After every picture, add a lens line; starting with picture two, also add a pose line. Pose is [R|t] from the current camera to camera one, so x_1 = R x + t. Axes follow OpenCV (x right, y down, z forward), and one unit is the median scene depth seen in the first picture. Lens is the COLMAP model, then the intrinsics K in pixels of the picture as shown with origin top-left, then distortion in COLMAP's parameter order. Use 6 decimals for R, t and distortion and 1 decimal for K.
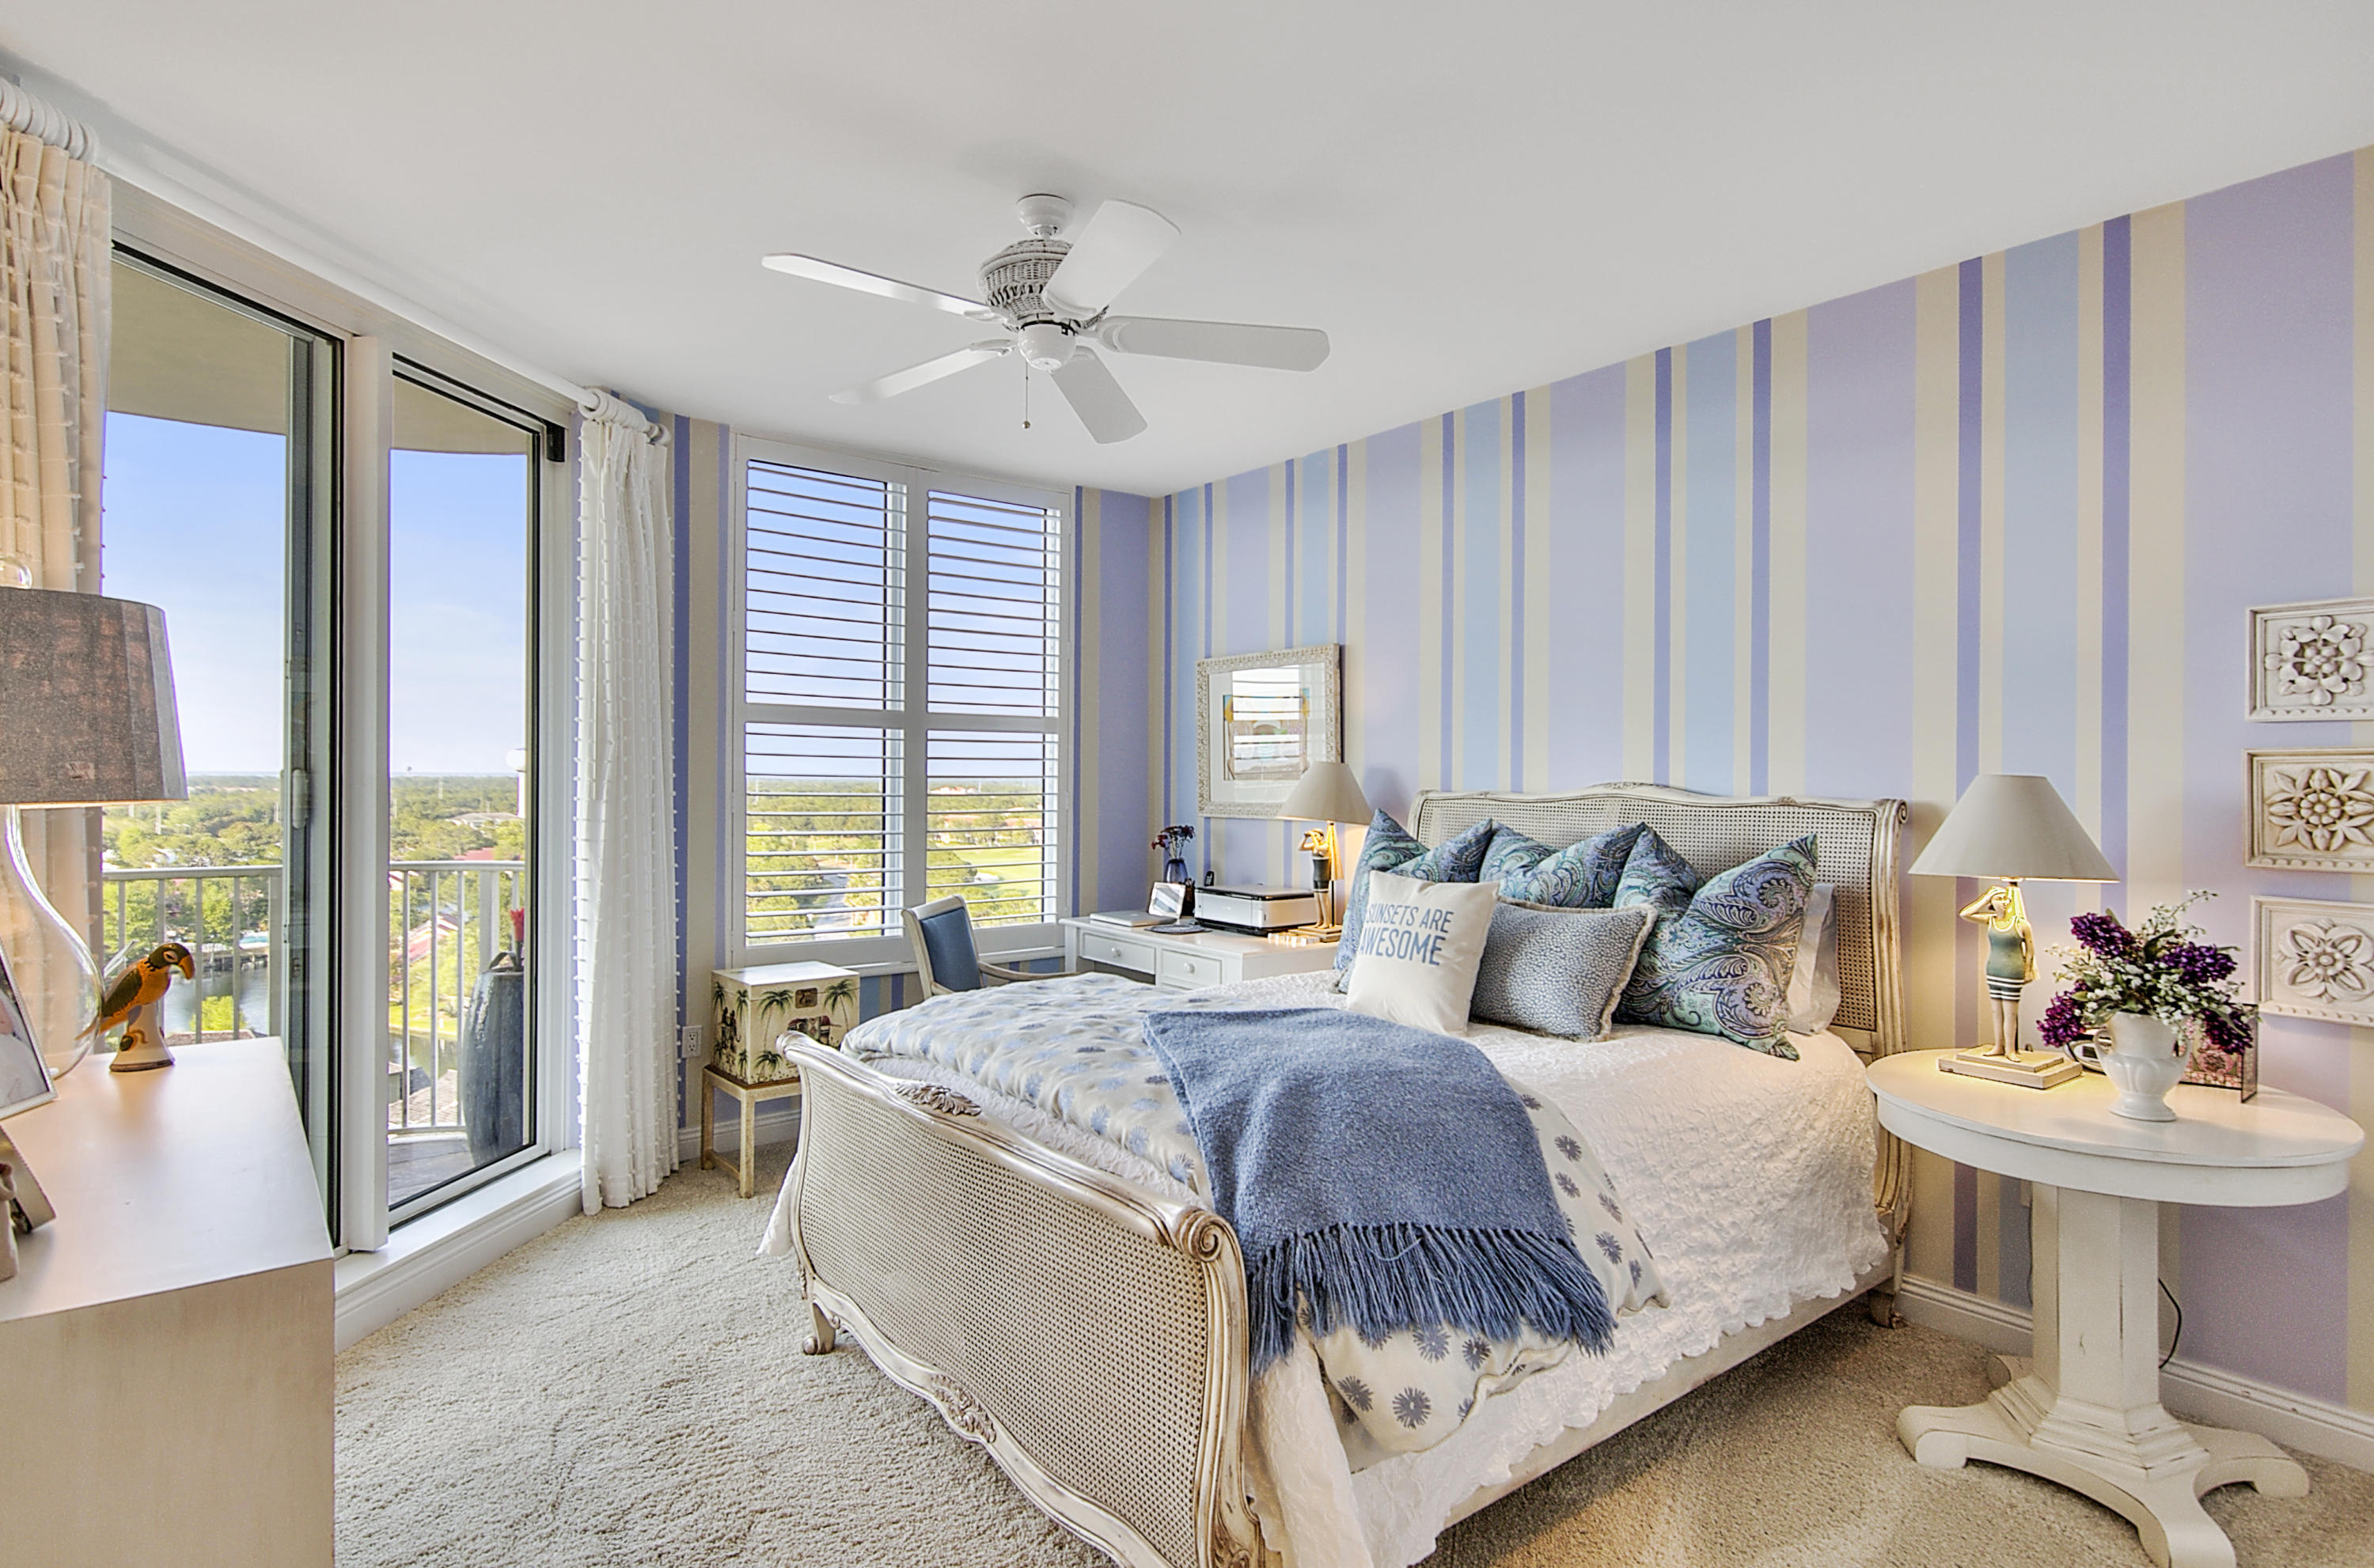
lens RADIAL K [[1240.8, 0, 1207.6], [0, 1240.8, 770.6], [0, 0, 1]] dist [0.023812, -0.023914]
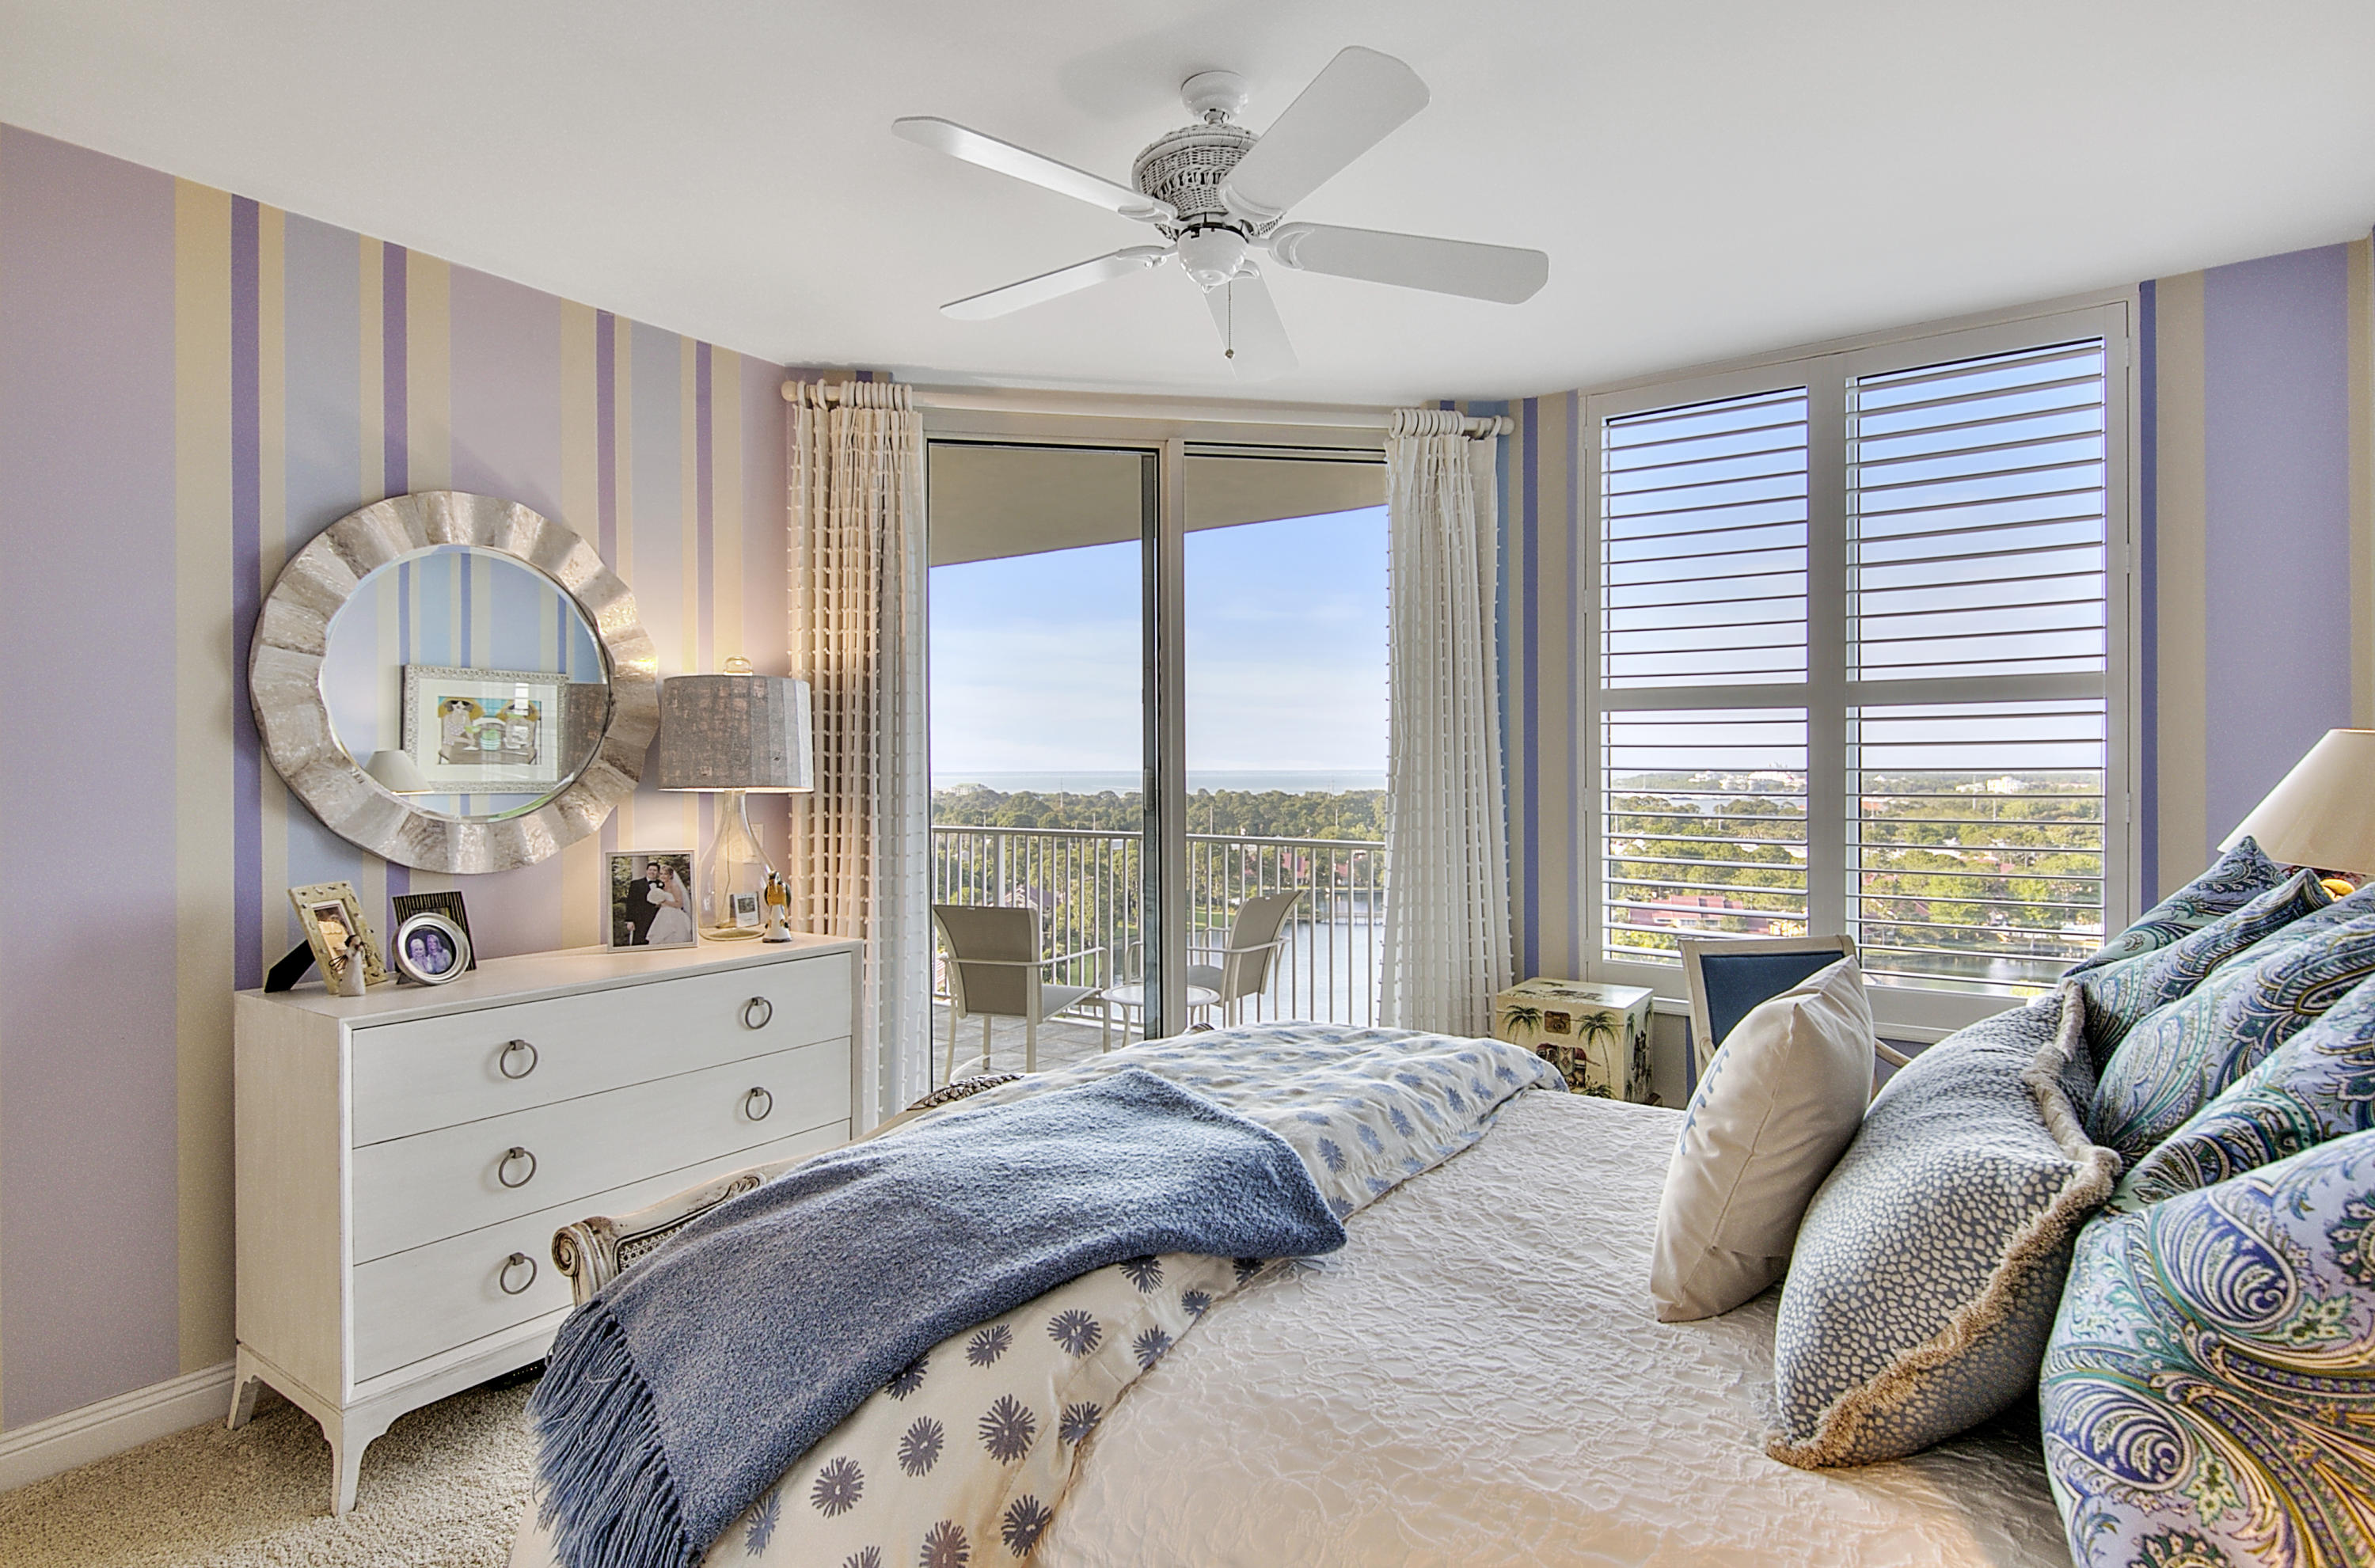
lens RADIAL K [[1241.4, 0, 1208.2], [0, 1241.4, 770.6], [0, 0, 1]] dist [0.023812, -0.023914]
pose [[0.271670, -0.006245, -0.962370, 0.424157], [0.009936, 0.999944, -0.003684, 0.004957], [0.962339, -0.008562, 0.271717, 0.484773]]
